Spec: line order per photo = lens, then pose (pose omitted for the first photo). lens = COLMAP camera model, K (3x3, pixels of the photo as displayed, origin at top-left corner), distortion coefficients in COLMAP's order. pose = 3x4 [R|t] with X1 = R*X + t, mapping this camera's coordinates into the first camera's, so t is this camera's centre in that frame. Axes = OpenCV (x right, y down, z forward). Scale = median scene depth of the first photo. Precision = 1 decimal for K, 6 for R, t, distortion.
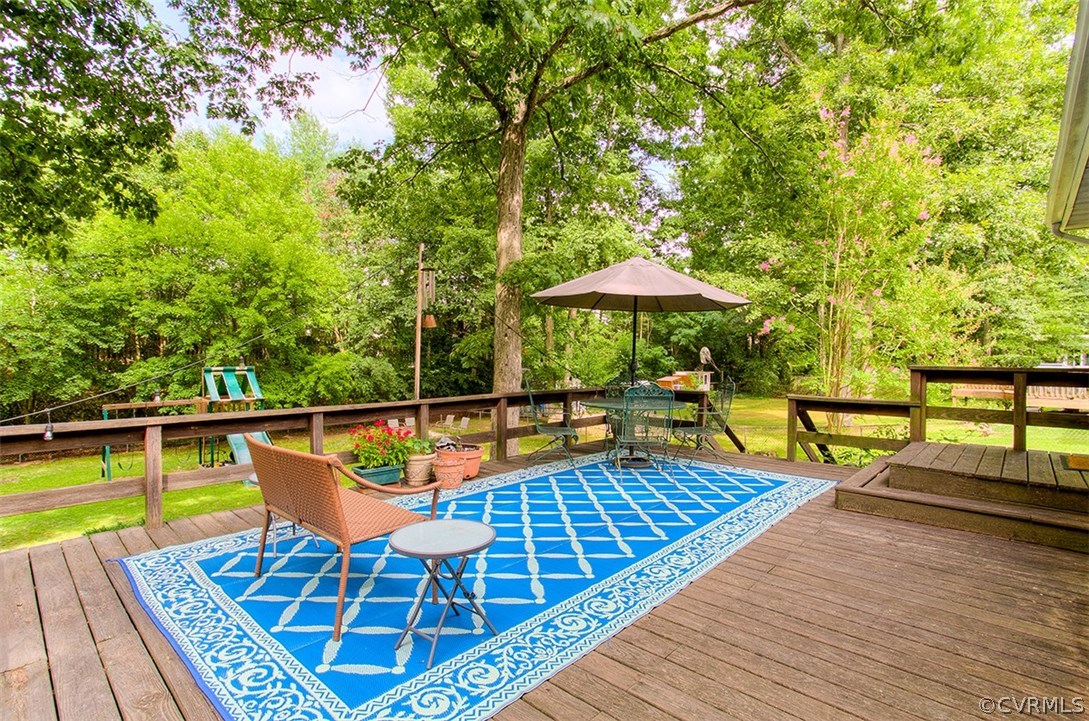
lens RADIAL K [[518.5, 0, 544.5], [0, 518.5, 360.5], [0, 0, 1]] dist [-0.019563, 0.000123]
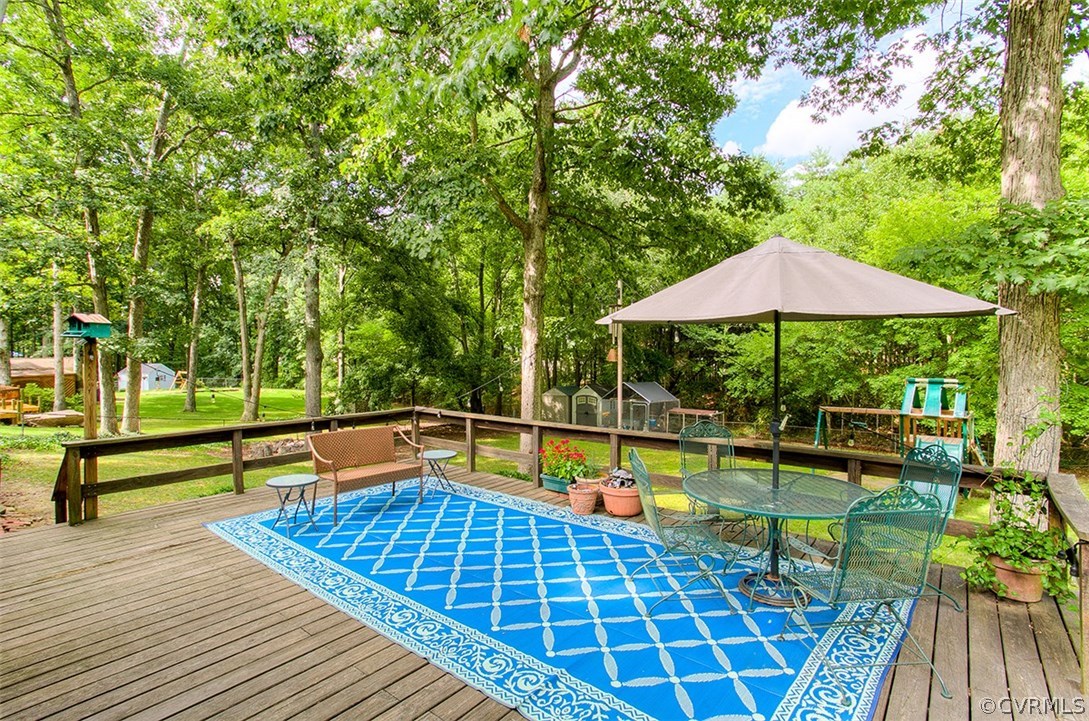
lens RADIAL K [[518.5, 0, 544.5], [0, 518.5, 360.5], [0, 0, 1]] dist [-0.019563, 0.000123]
pose [[0.055389, 0.014469, -0.998360, 0.201043], [-0.007672, 0.999872, 0.014066, -0.019738], [0.998435, 0.006880, 0.055493, 0.193703]]
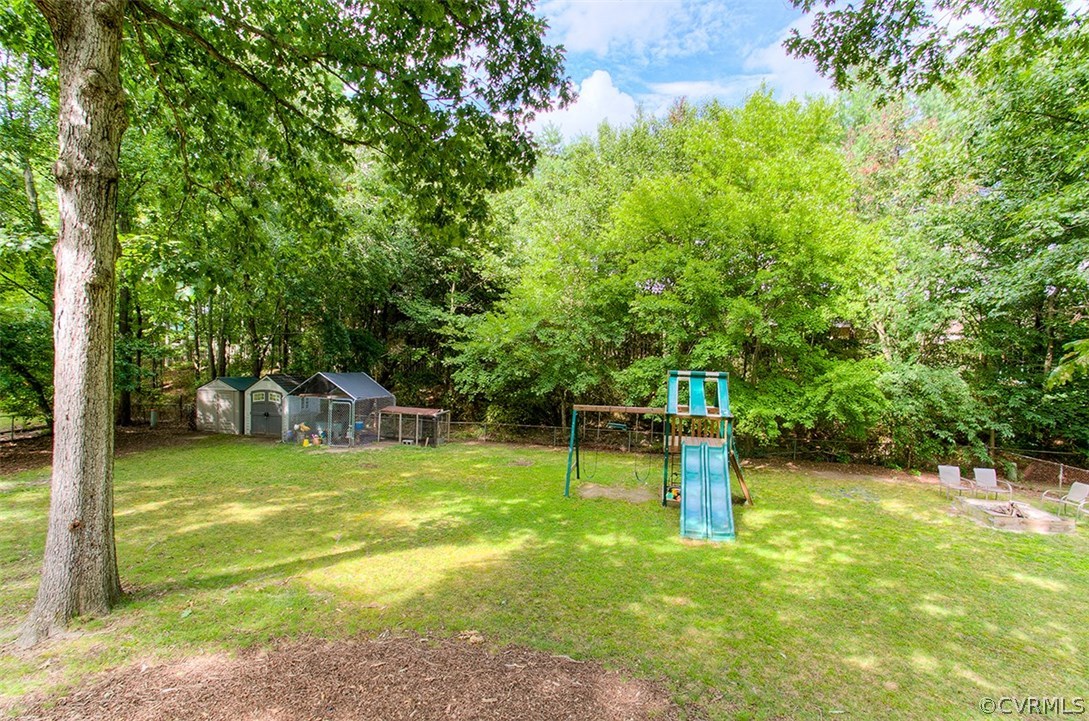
lens RADIAL K [[544.2, 0, 544.0], [0, 544.2, 375.4], [0, 0, 1]] dist [-0.028313, 0.001109]
pose [[0.551145, 0.061828, -0.832116, -0.035715], [-0.043717, 0.998021, 0.045199, -0.005621], [0.833264, 0.011466, 0.552757, 0.261049]]
